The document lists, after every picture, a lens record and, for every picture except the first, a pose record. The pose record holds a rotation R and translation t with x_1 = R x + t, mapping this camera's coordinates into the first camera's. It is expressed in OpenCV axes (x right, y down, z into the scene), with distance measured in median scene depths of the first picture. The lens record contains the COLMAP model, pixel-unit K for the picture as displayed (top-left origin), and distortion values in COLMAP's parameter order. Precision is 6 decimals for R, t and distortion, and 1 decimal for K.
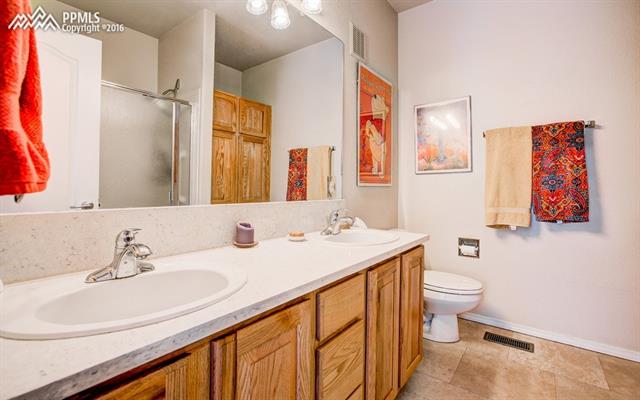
lens RADIAL K [[291.2, 0, 321.5], [0, 291.2, 197.4], [0, 0, 1]] dist [0.001786, 0.000245]
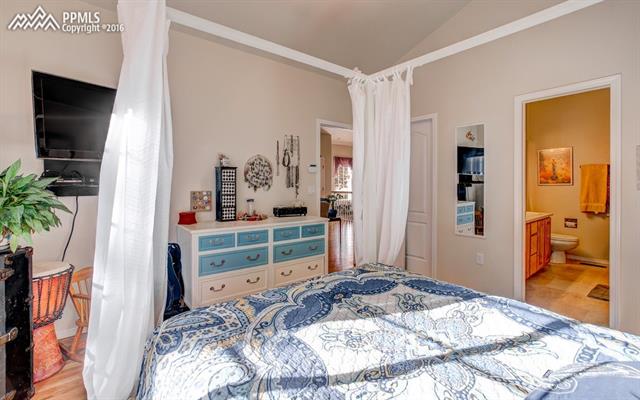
lens RADIAL K [[291.2, 0, 318.4], [0, 291.2, 196.6], [0, 0, 1]] dist [0.001786, 0.000245]
pose [[0.972950, 0.002441, -0.231004, -0.755624], [-0.001625, 0.999992, 0.003723, -0.015669], [0.231011, -0.003247, 0.972946, -1.417024]]
